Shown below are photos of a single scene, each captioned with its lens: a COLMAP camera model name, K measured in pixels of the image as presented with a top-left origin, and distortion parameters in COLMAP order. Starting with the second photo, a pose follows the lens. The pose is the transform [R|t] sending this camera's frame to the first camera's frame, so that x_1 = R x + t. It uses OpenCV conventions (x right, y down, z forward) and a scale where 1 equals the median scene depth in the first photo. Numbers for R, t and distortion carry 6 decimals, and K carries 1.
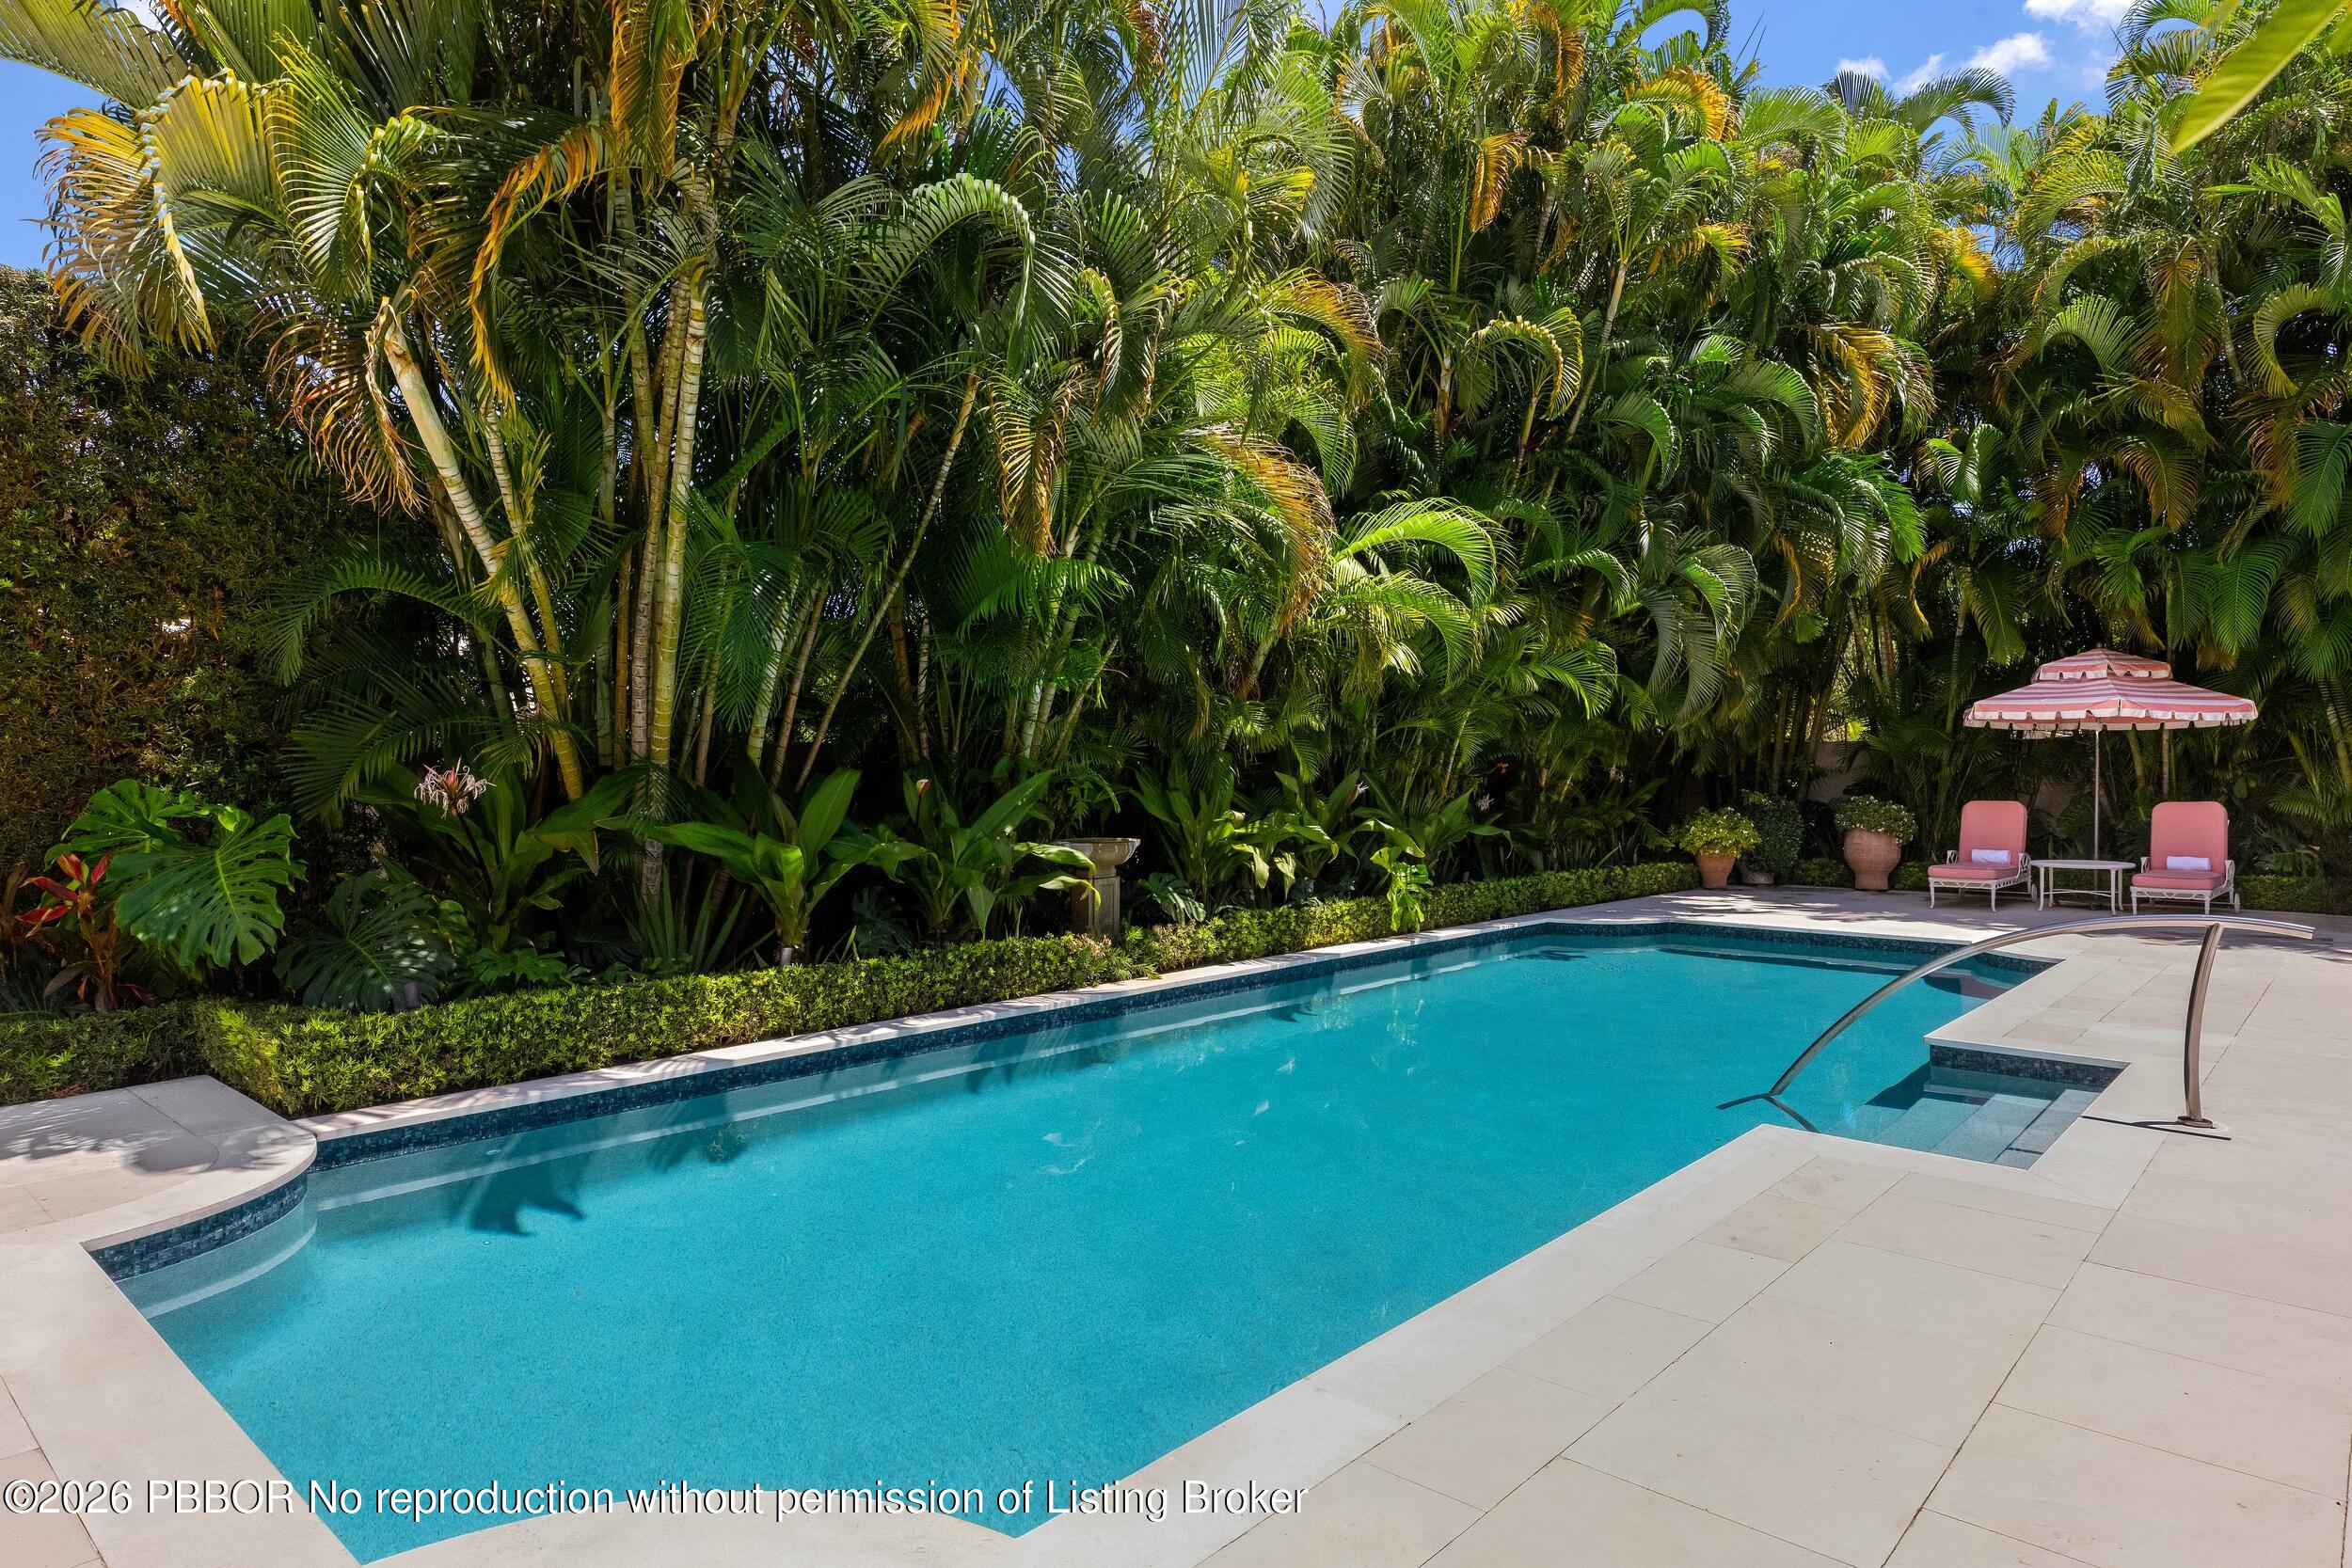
lens RADIAL K [[1354.0, 0, 1176.0], [0, 1354.0, 784.0], [0, 0, 1]] dist [0.004154, 0.001201]
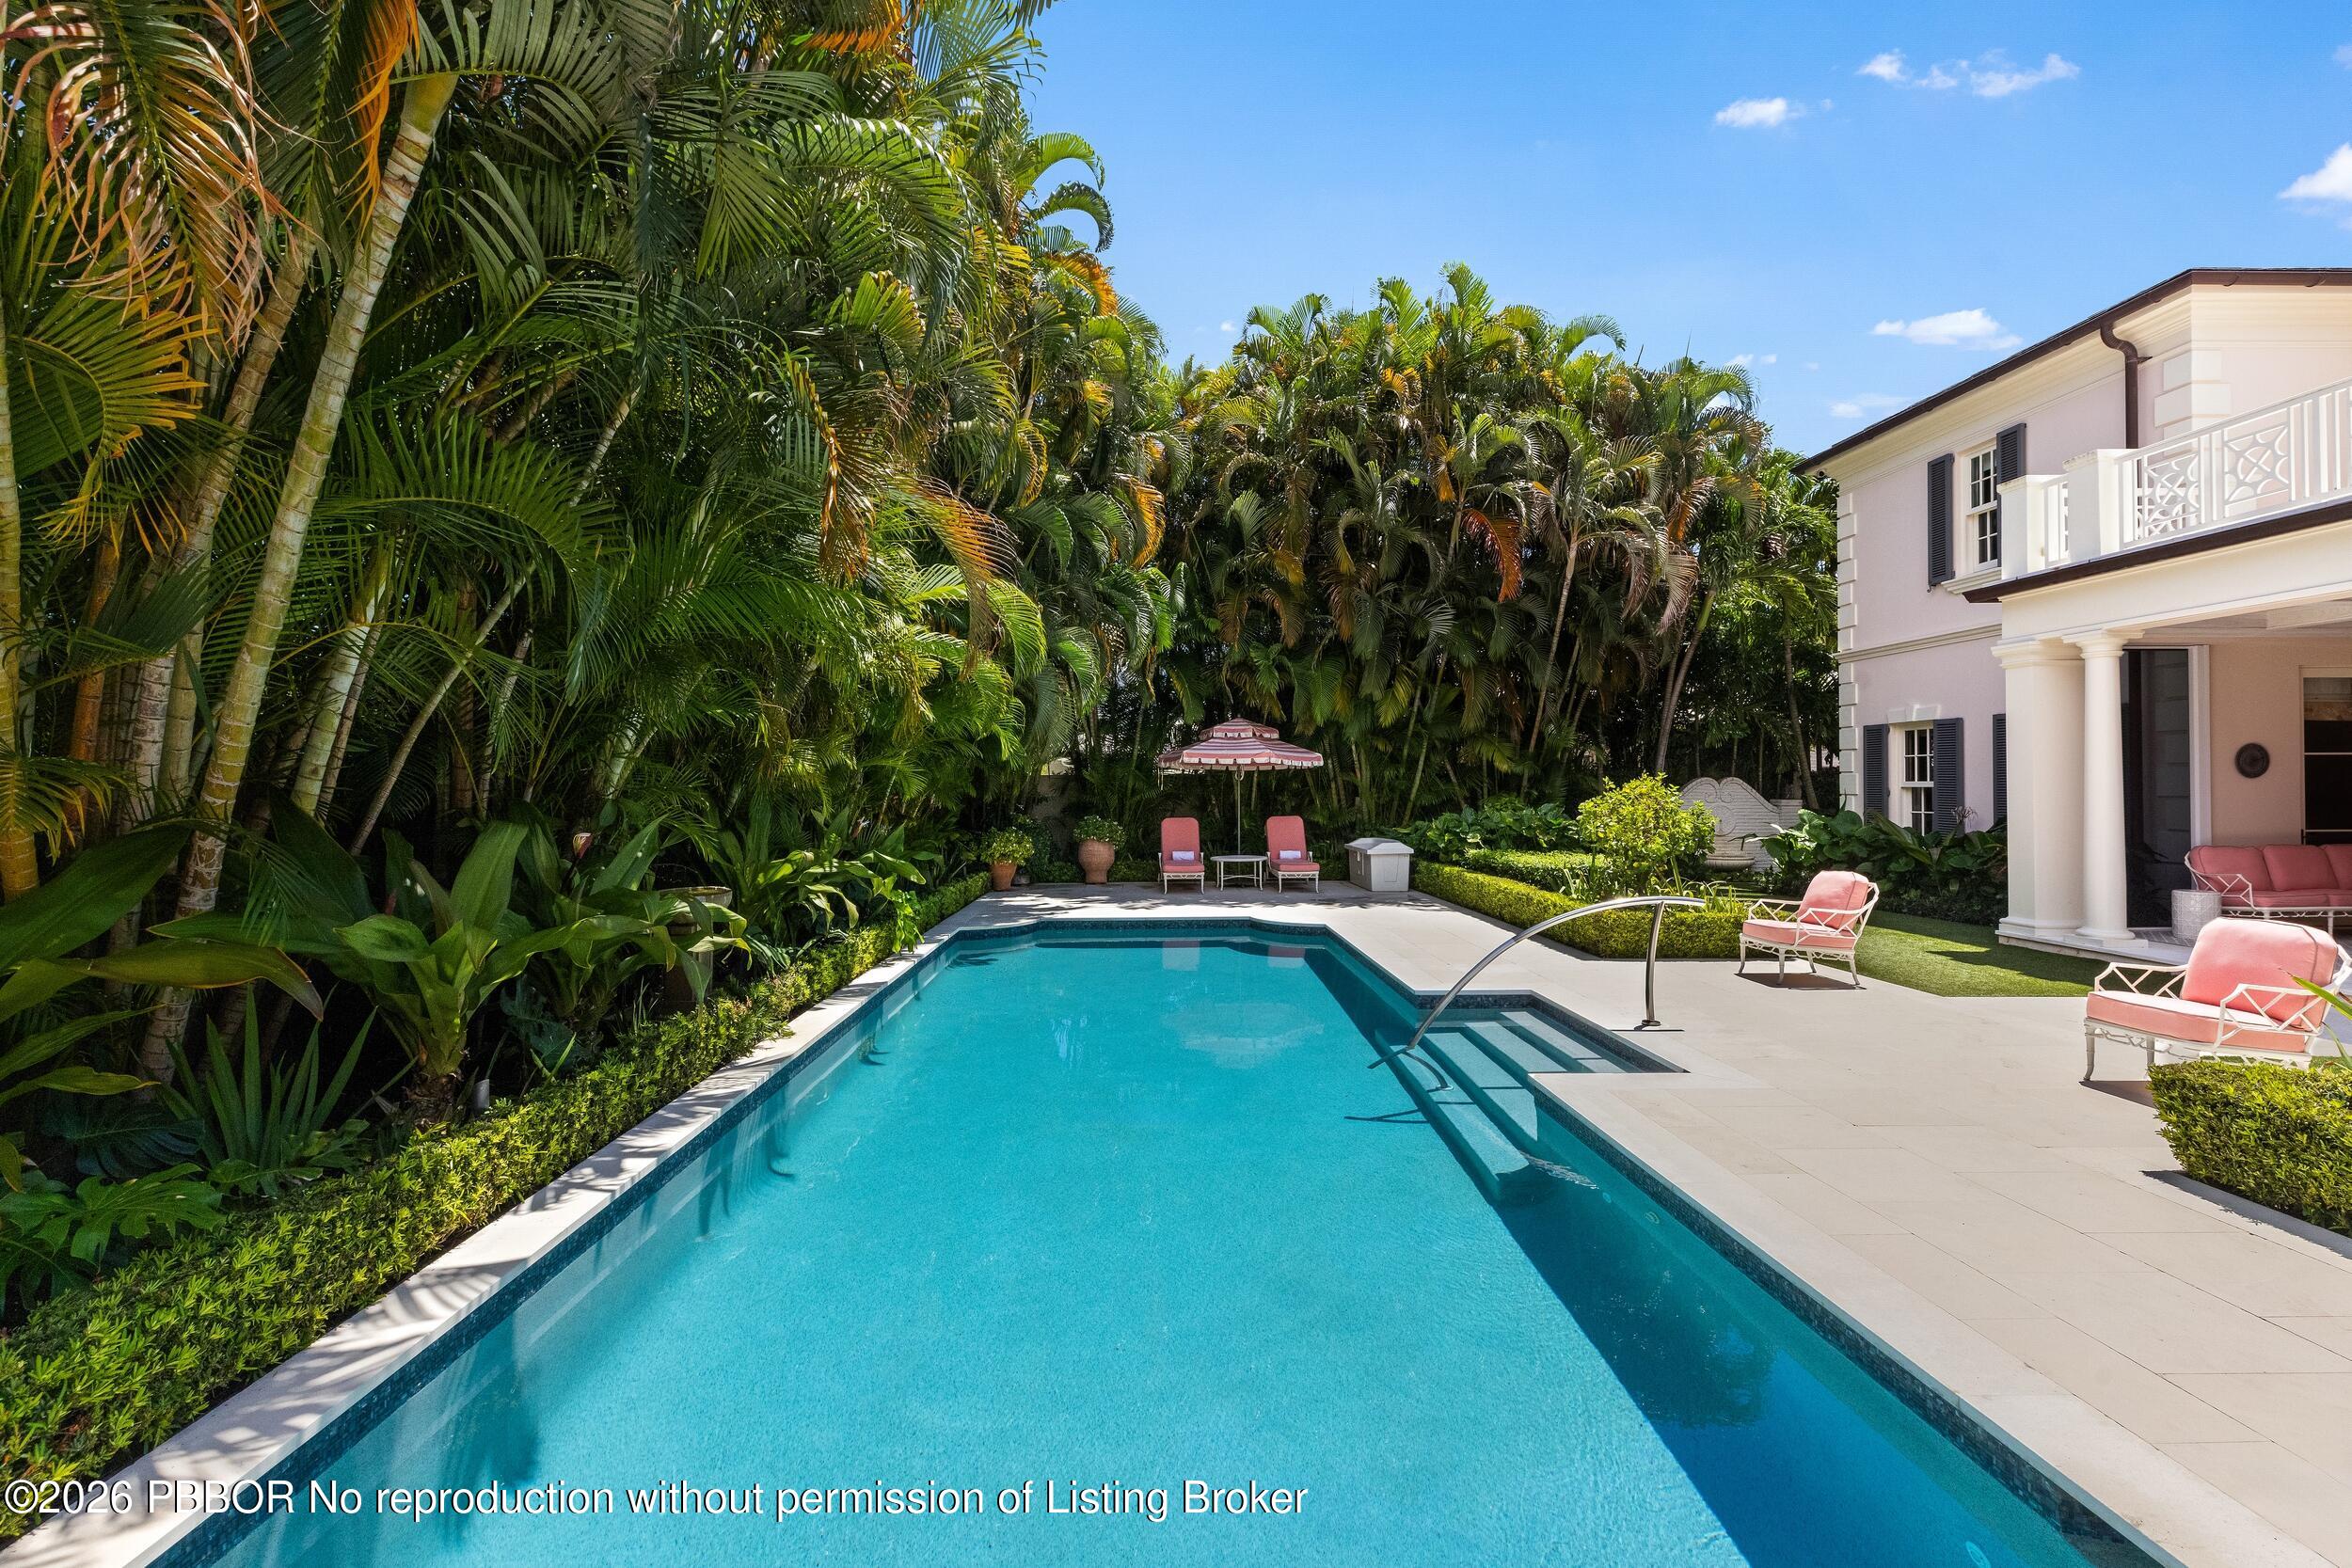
lens RADIAL K [[1068.8, 0, 1176.0], [0, 1068.8, 784.0], [0, 0, 1]] dist [-0.000544, -0.000195]
pose [[0.719115, 0.000028, 0.694891, -0.275658], [0.010117, 0.999894, -0.010511, -0.016248], [-0.694818, 0.014589, 0.719038, 0.227141]]
